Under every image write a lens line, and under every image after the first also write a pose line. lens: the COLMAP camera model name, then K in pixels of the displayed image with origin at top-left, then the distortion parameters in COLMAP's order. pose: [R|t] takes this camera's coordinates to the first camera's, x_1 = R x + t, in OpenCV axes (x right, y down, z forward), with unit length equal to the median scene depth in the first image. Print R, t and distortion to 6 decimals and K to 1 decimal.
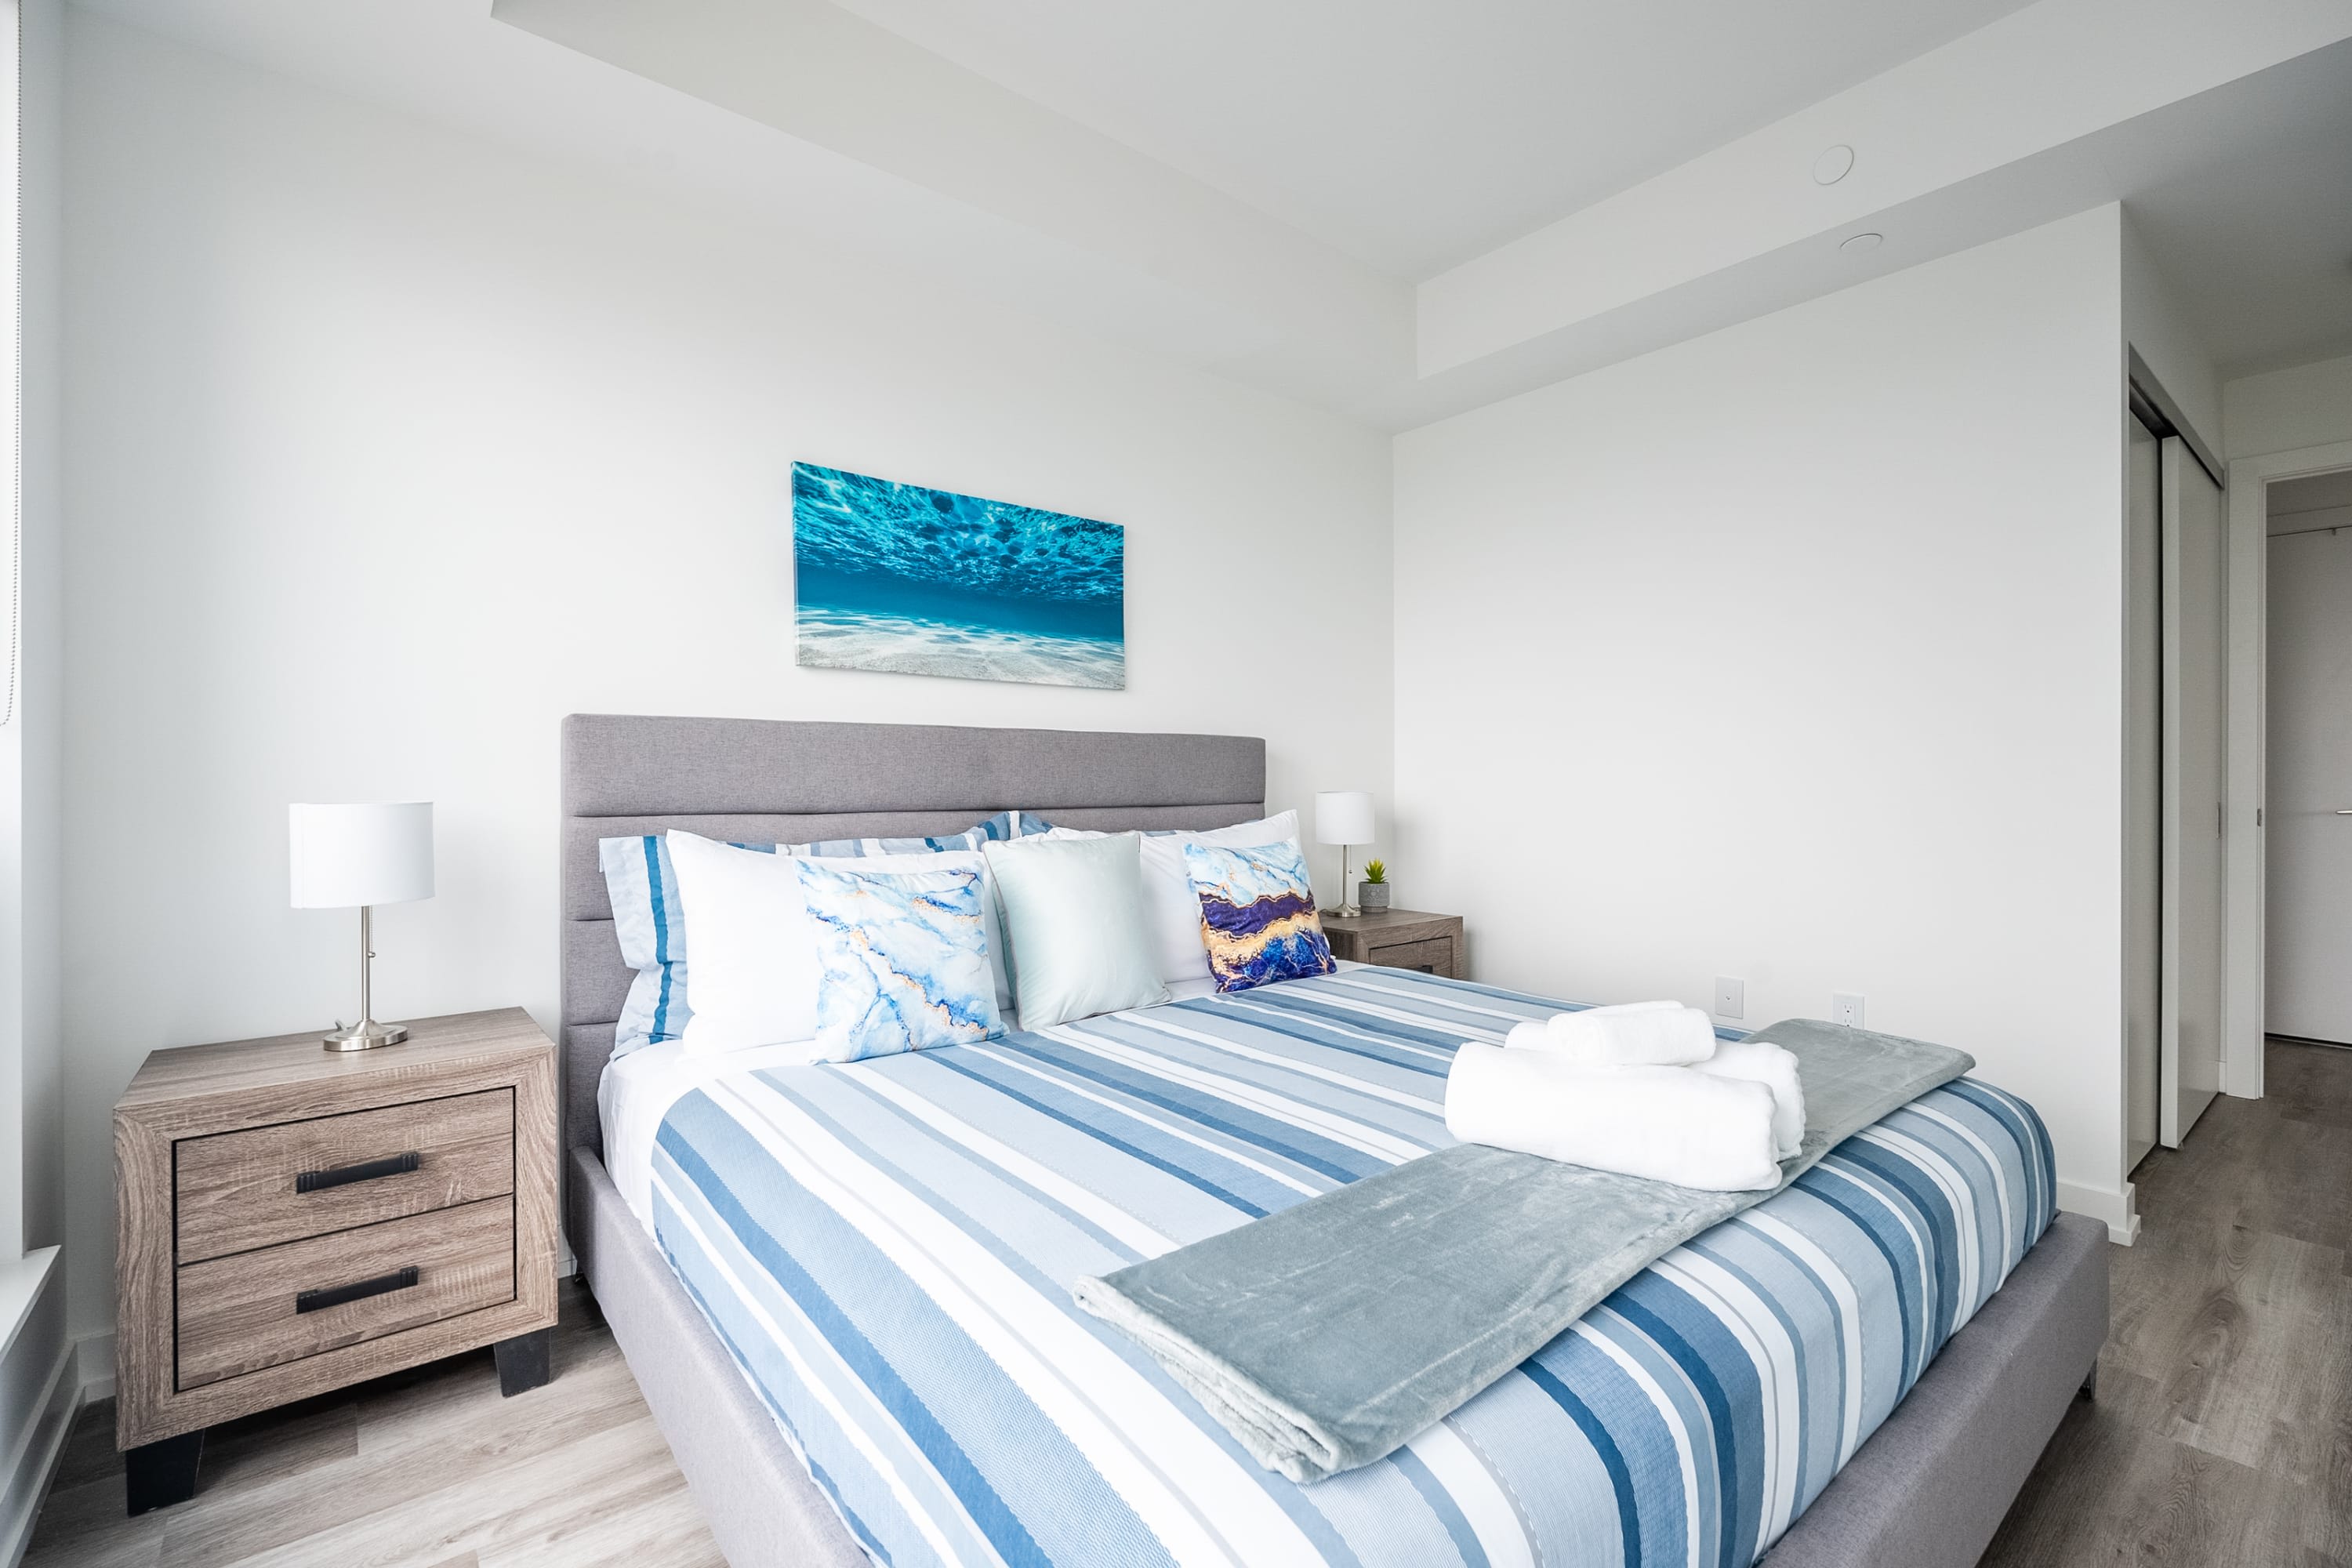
lens RADIAL K [[1022.8, 0, 1187.1], [0, 1022.8, 776.2], [0, 0, 1]] dist [-0.005382, -0.000303]
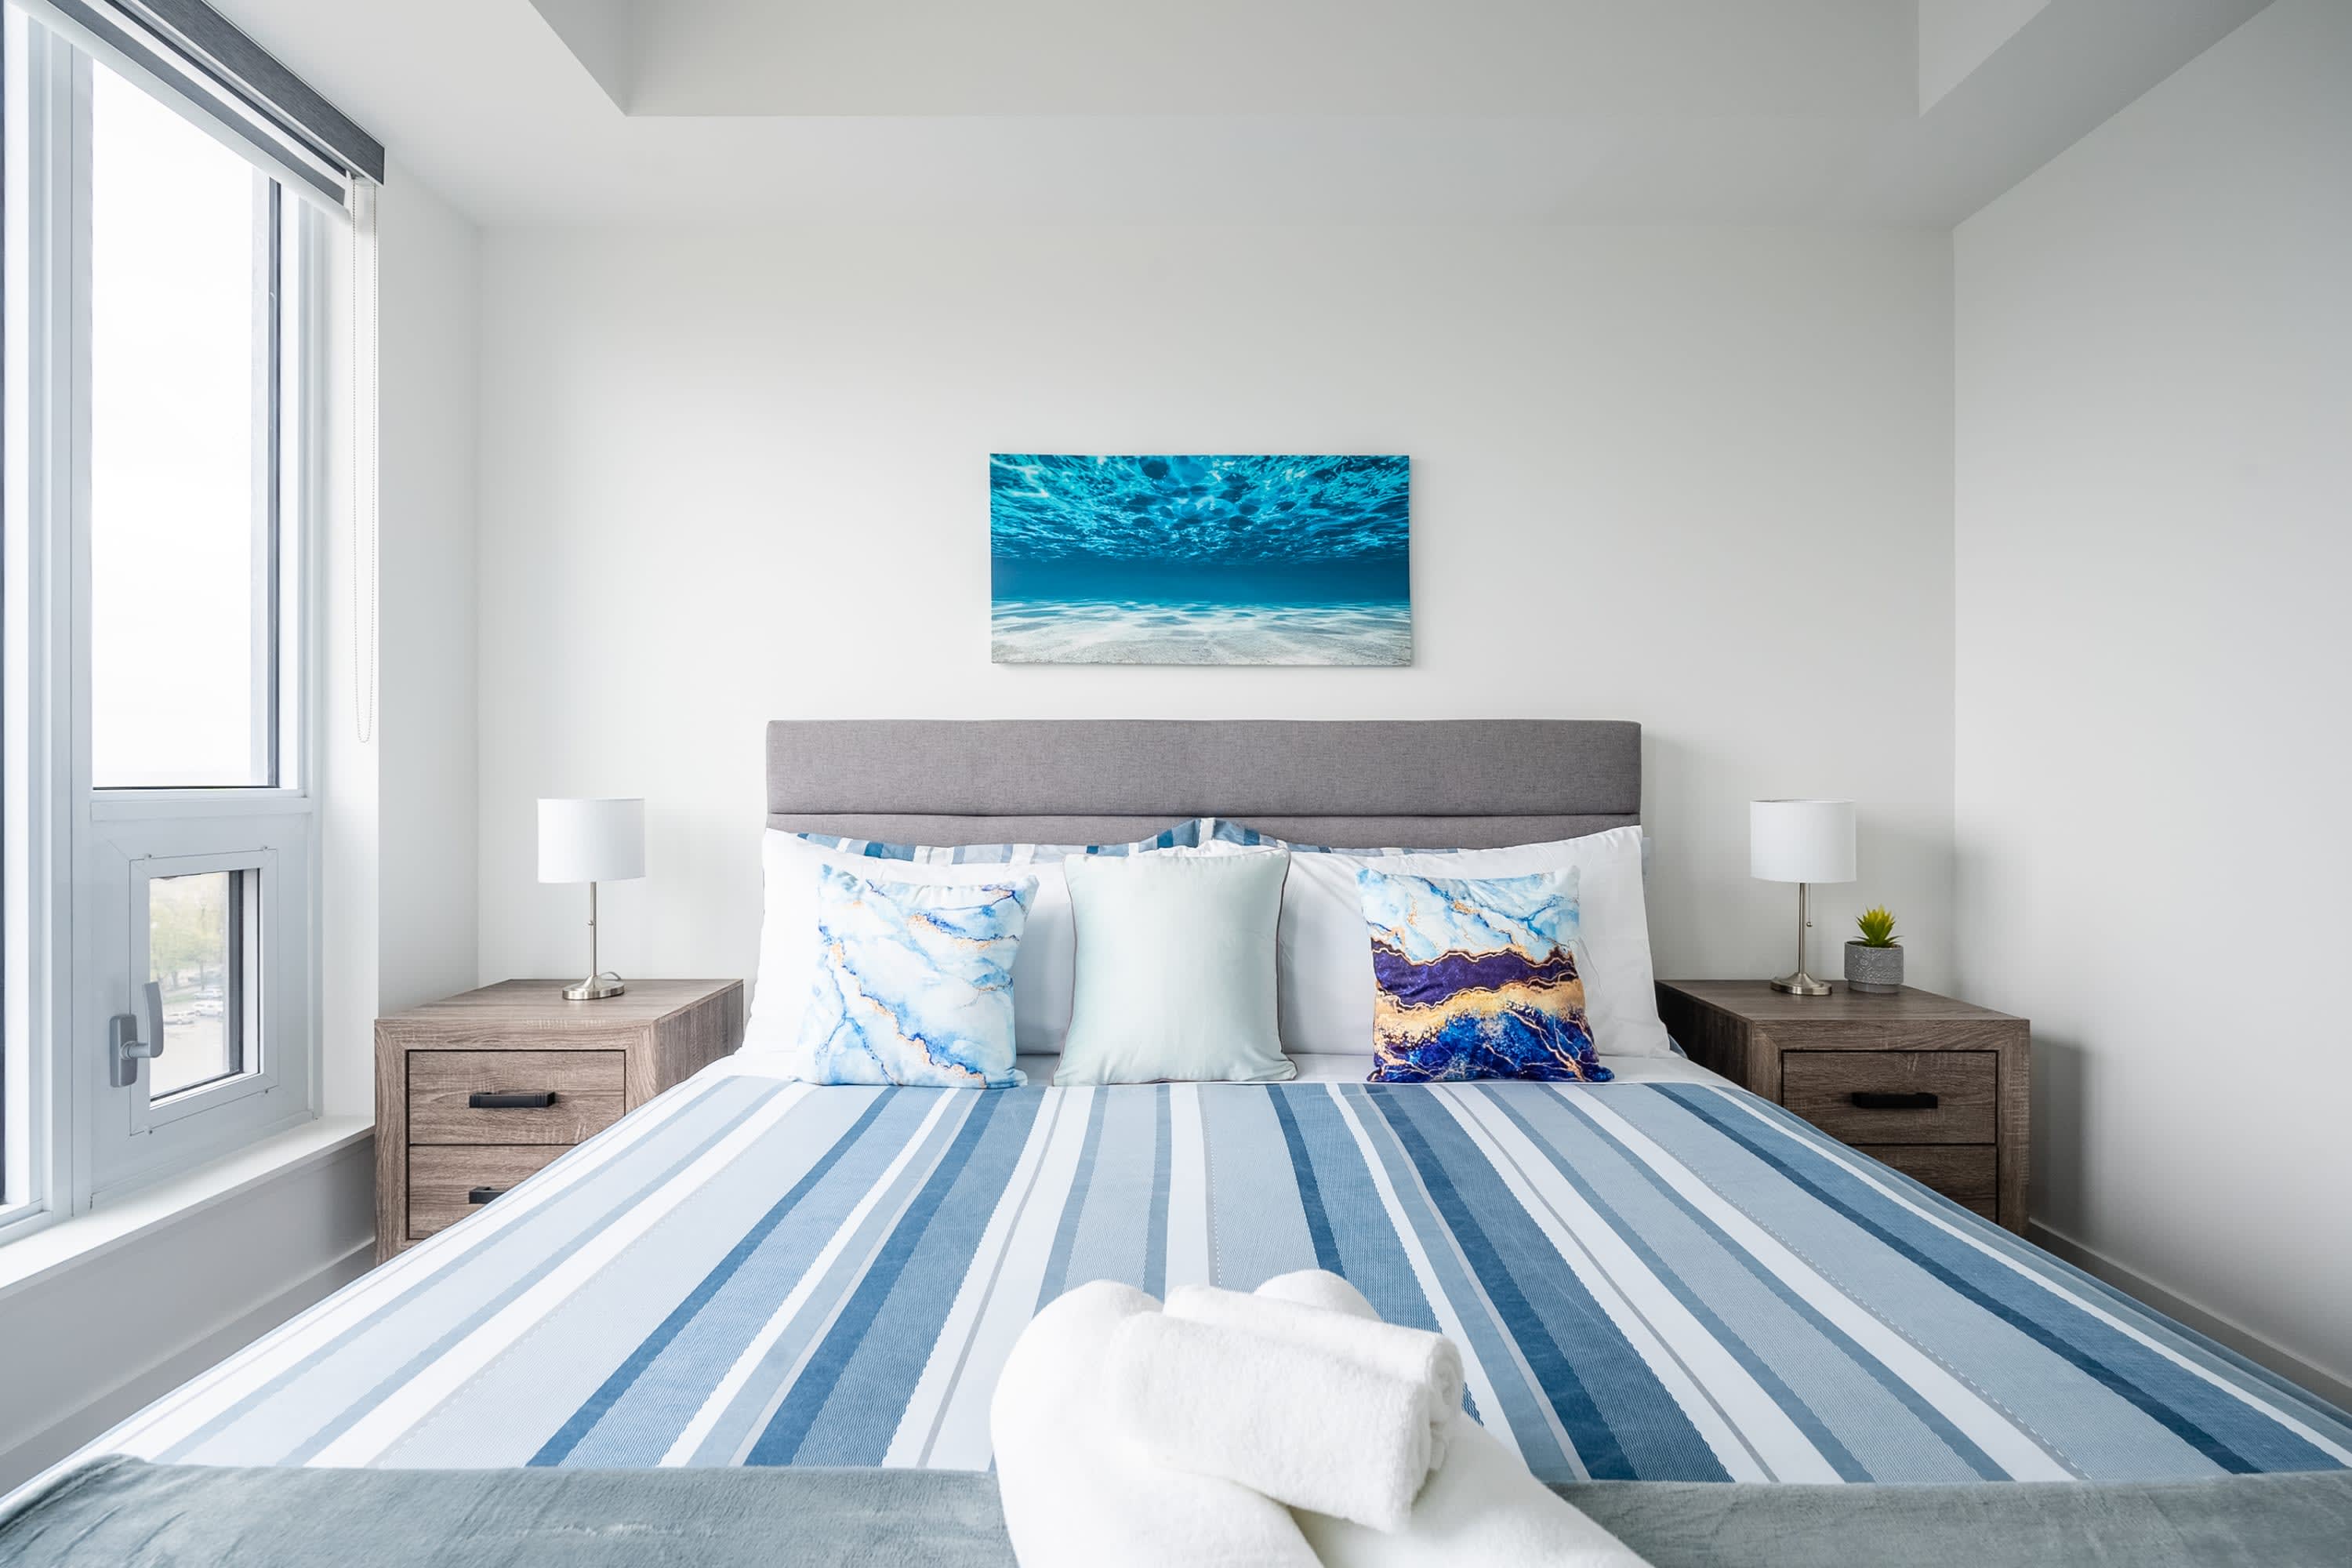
lens RADIAL K [[1022.8, 0, 1187.1], [0, 1022.8, 776.2], [0, 0, 1]] dist [-0.005382, -0.000303]
pose [[0.772959, 0.001089, -0.634455, 0.367344], [0.000577, 0.999997, 0.002420, -0.002435], [0.634456, -0.002237, 0.772956, 0.350703]]
